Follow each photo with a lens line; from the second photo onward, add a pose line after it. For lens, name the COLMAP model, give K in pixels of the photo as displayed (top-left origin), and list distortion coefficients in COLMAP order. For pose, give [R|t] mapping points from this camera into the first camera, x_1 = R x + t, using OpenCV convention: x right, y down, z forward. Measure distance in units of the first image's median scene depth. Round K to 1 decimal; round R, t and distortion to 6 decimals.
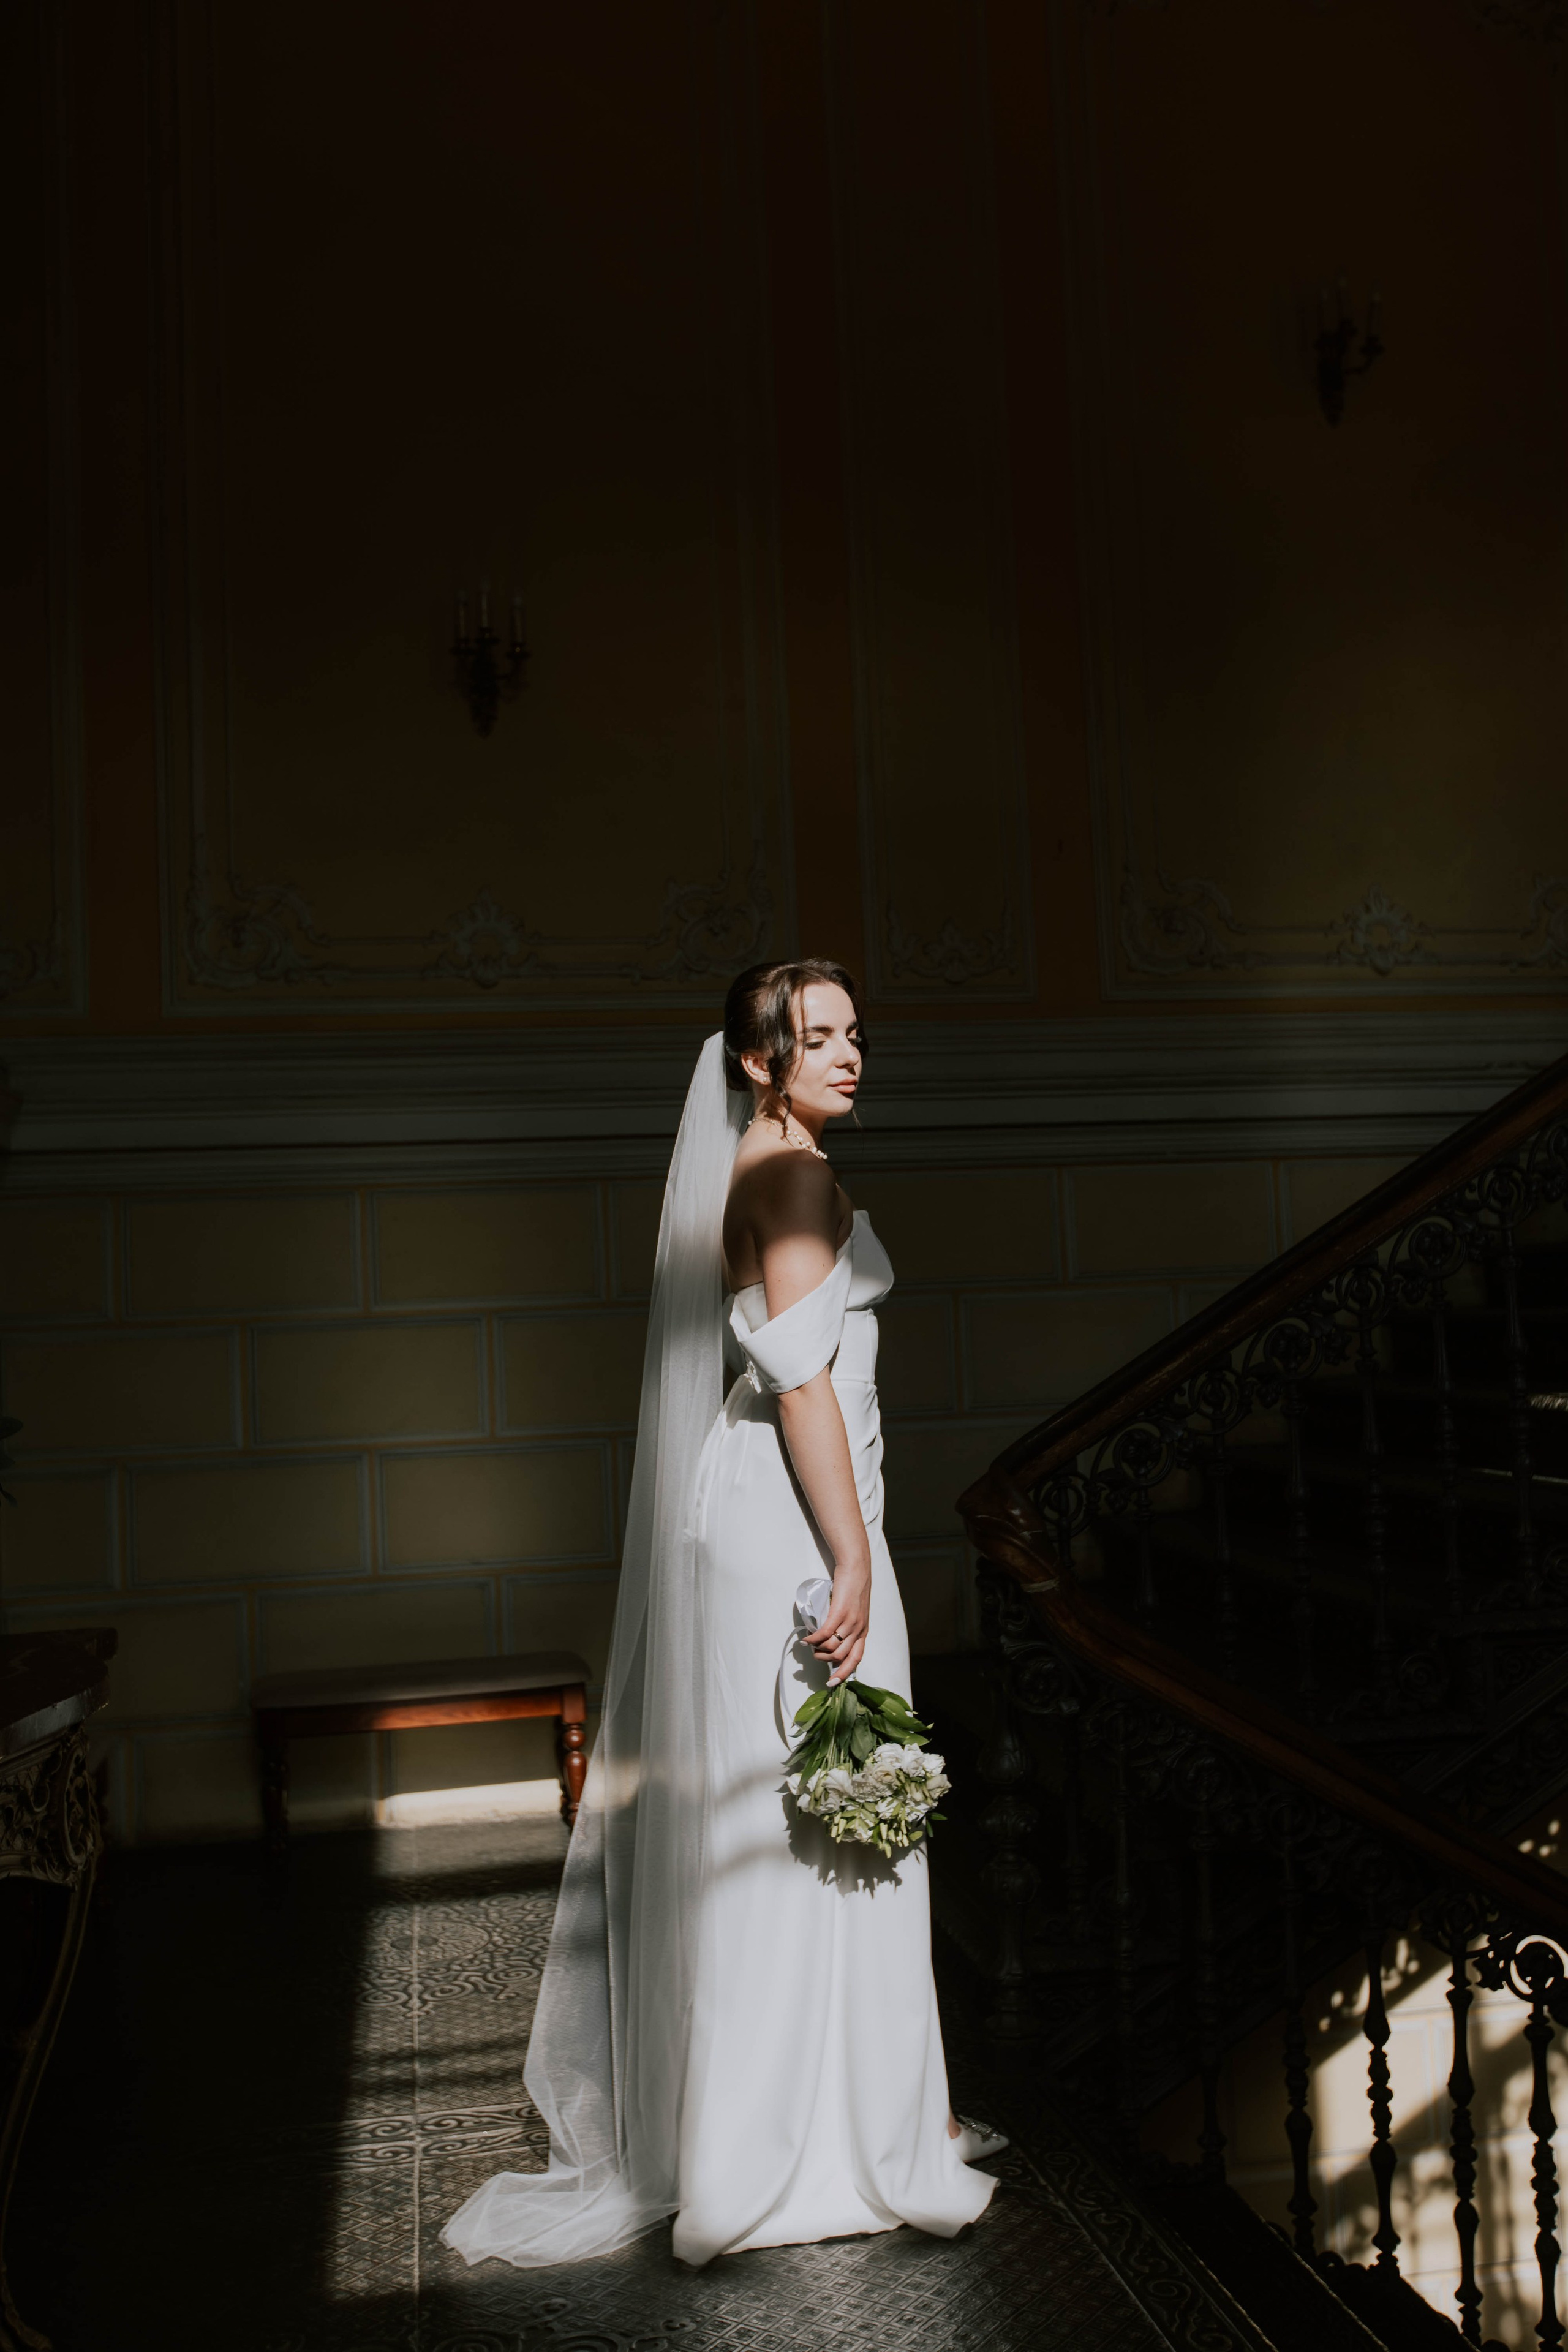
lens RADIAL K [[2141.8, 0, 784.0], [0, 2141.8, 1176.0], [0, 0, 1]] dist [0.034618, -0.004144]
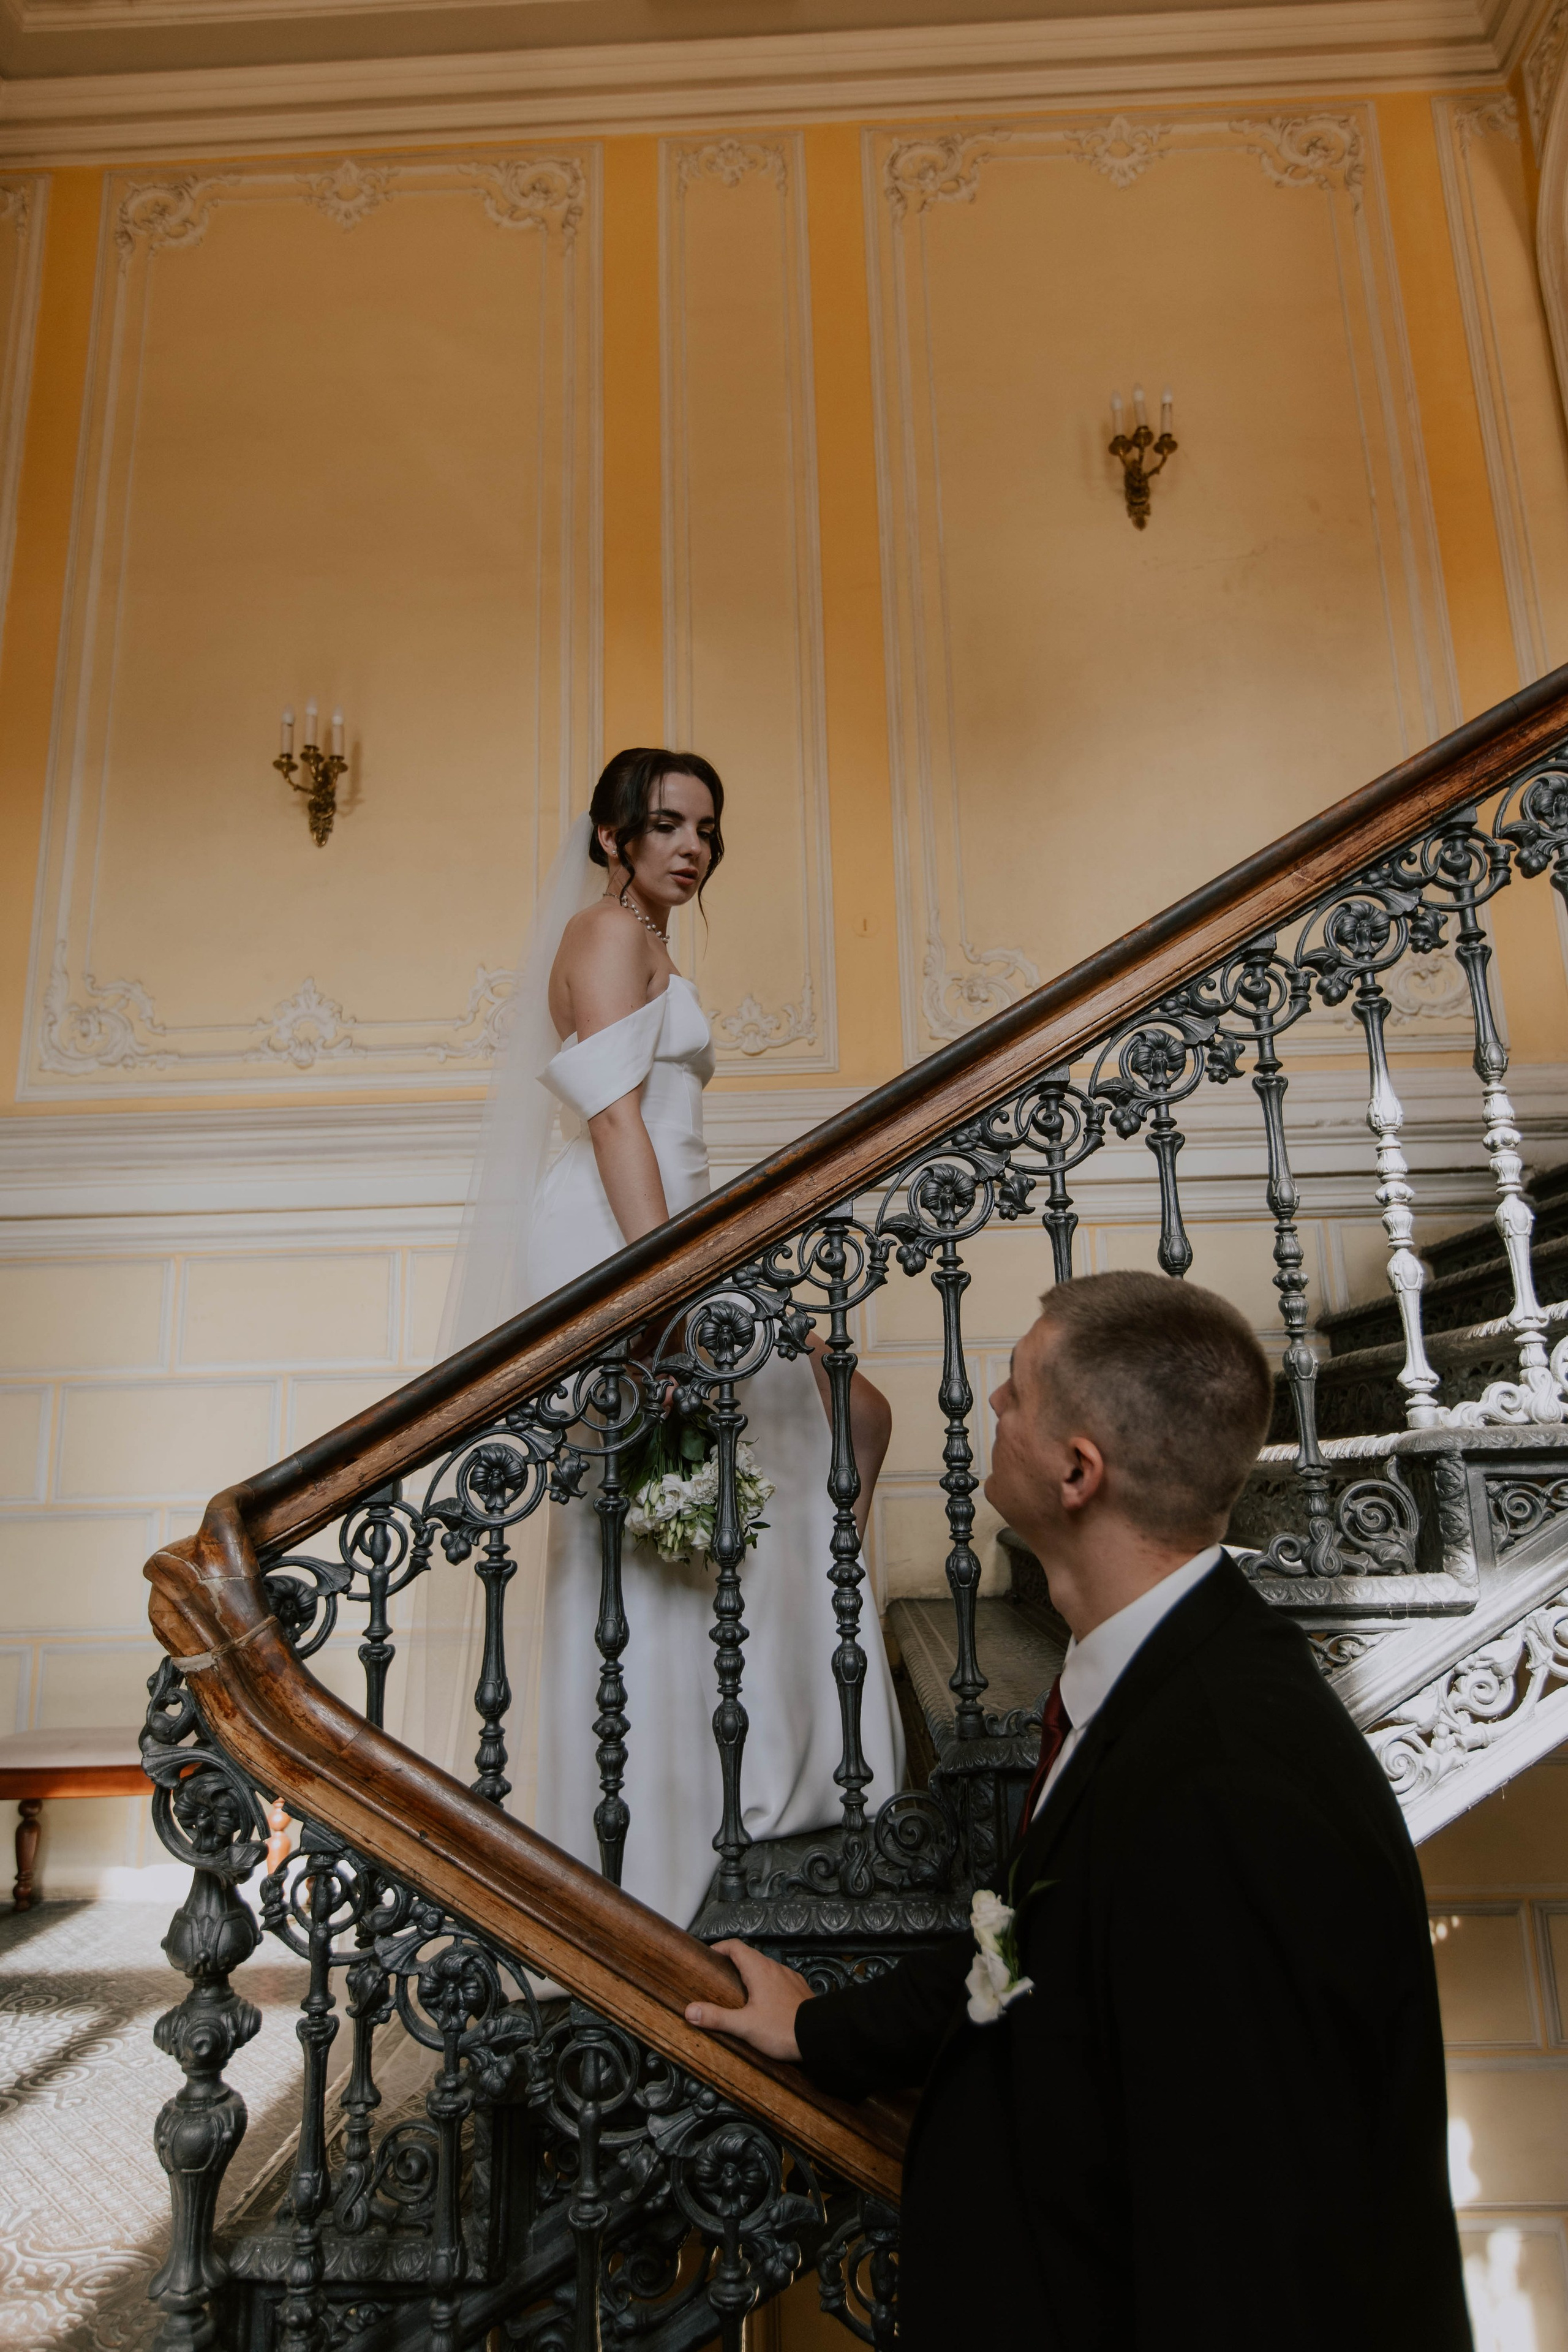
lens RADIAL K [[1440.2, 0, 784.0], [0, 1440.2, 1176.0], [0, 0, 1]] dist [0.004279, 0.001486]
pose [[0.977929, -0.024702, -0.207473, 0.243976], [-0.004952, 0.989968, -0.141206, 0.065391], [0.208879, 0.139117, 0.967996, 0.365266]]
